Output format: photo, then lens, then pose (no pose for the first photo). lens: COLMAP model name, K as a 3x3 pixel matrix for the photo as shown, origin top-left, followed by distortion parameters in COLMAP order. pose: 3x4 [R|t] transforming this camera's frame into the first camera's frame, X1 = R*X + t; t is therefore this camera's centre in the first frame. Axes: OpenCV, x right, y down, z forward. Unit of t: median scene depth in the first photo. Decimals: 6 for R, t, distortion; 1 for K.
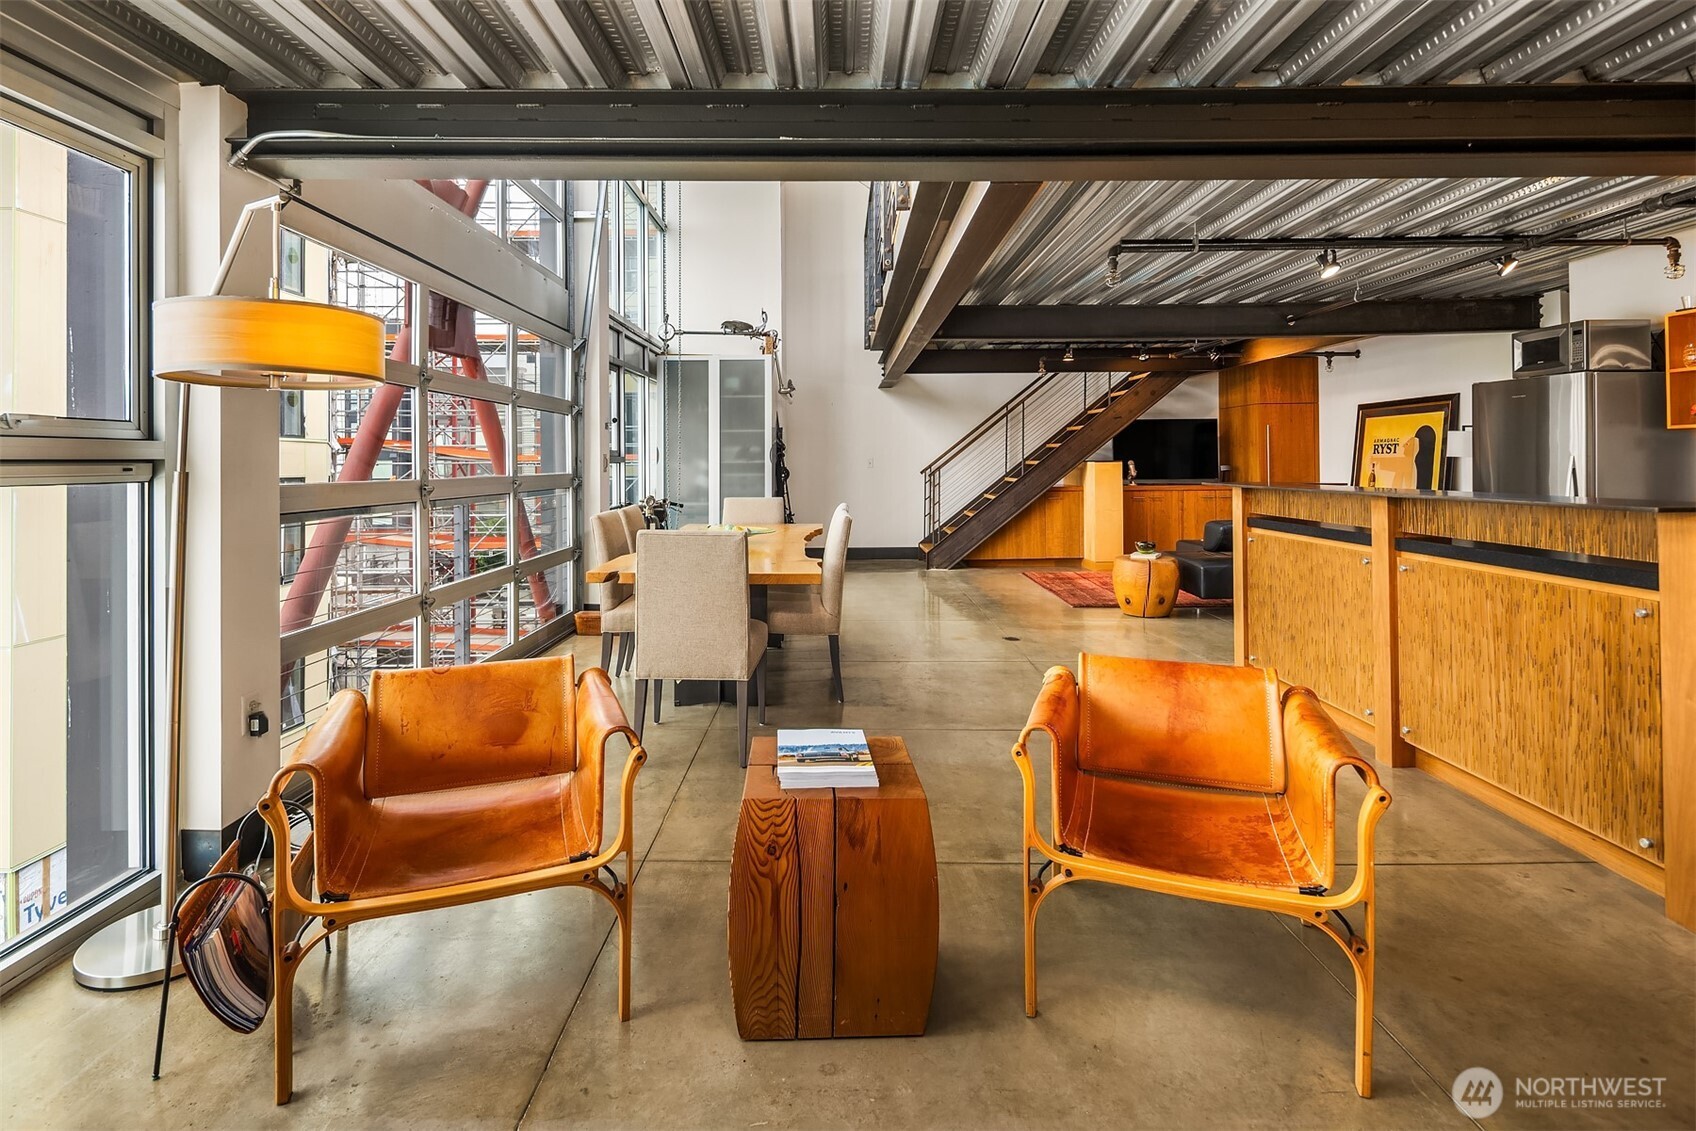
lens RADIAL K [[827.7, 0, 835.2], [0, 827.7, 456.5], [0, 0, 1]] dist [0.004361, -0.004386]
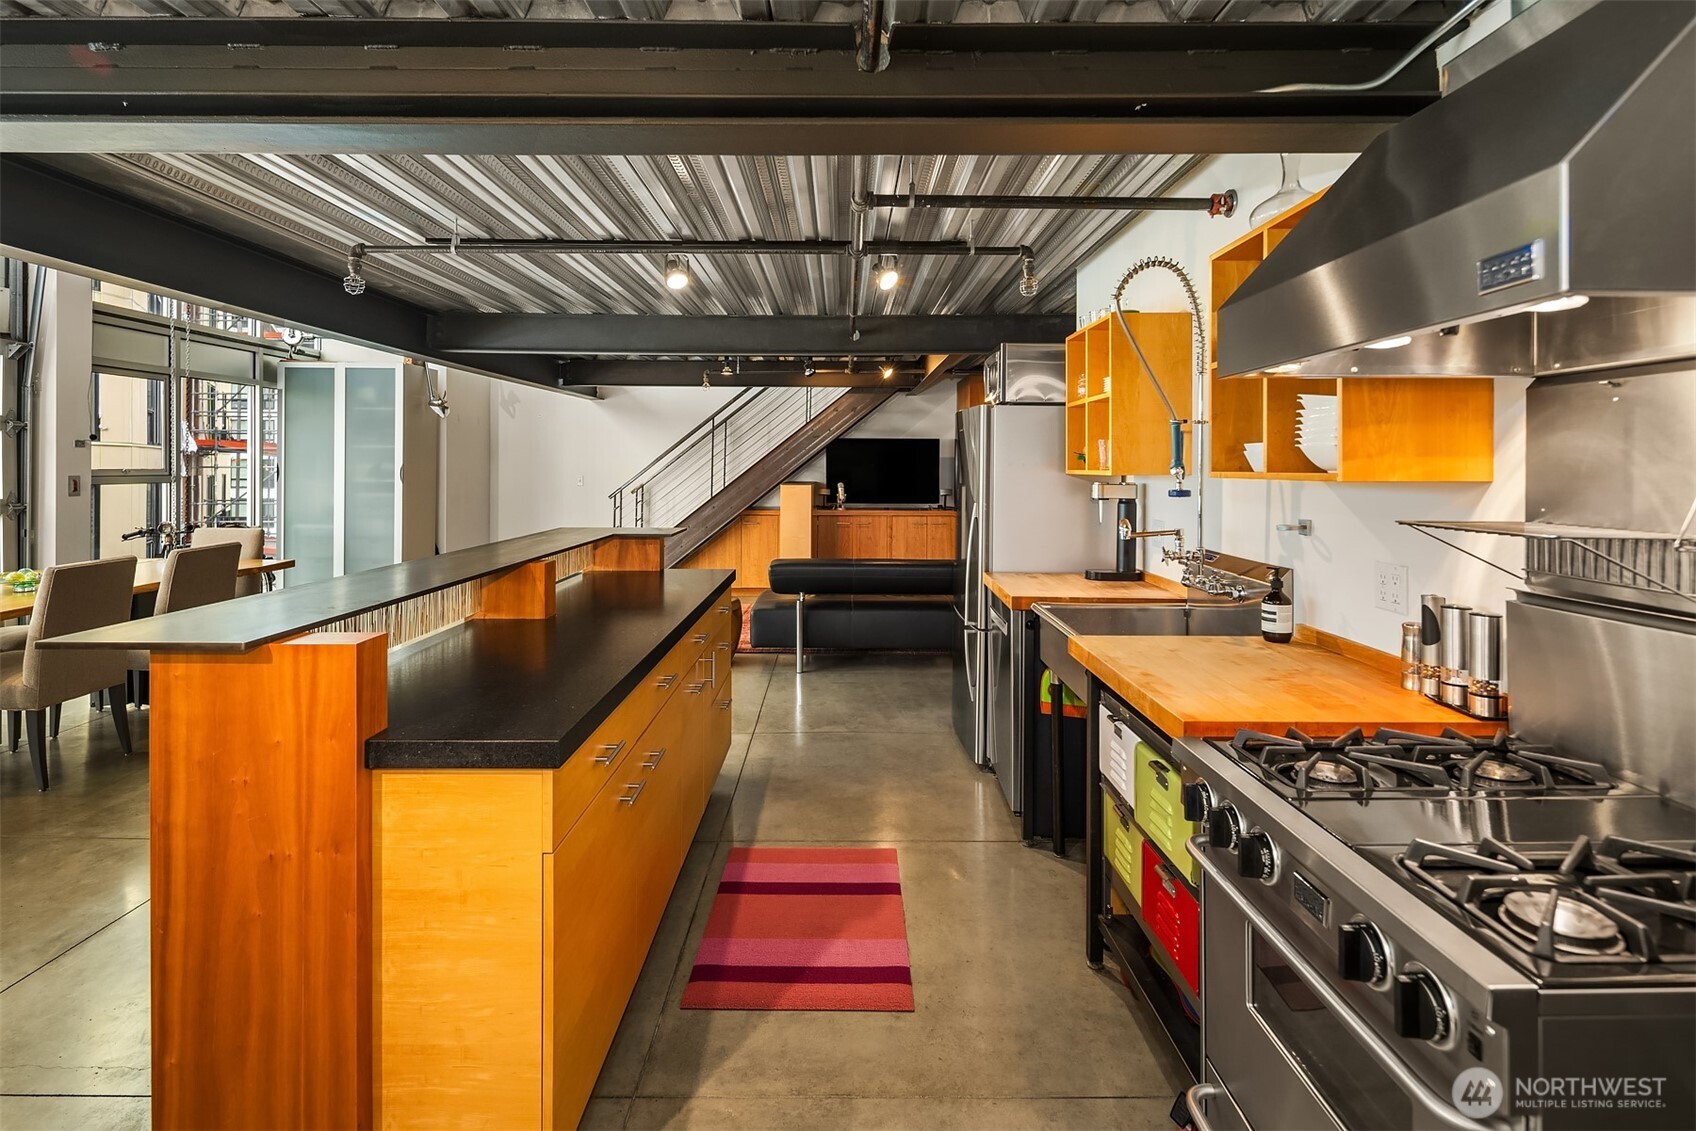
lens RADIAL K [[827.7, 0, 848.7], [0, 827.7, 457.9], [0, 0, 1]] dist [0.004361, -0.004386]
pose [[0.999879, 0.014963, 0.004257, 0.769260], [-0.014955, 0.999886, -0.001961, -0.044915], [-0.004285, 0.001898, 0.999989, 0.157444]]
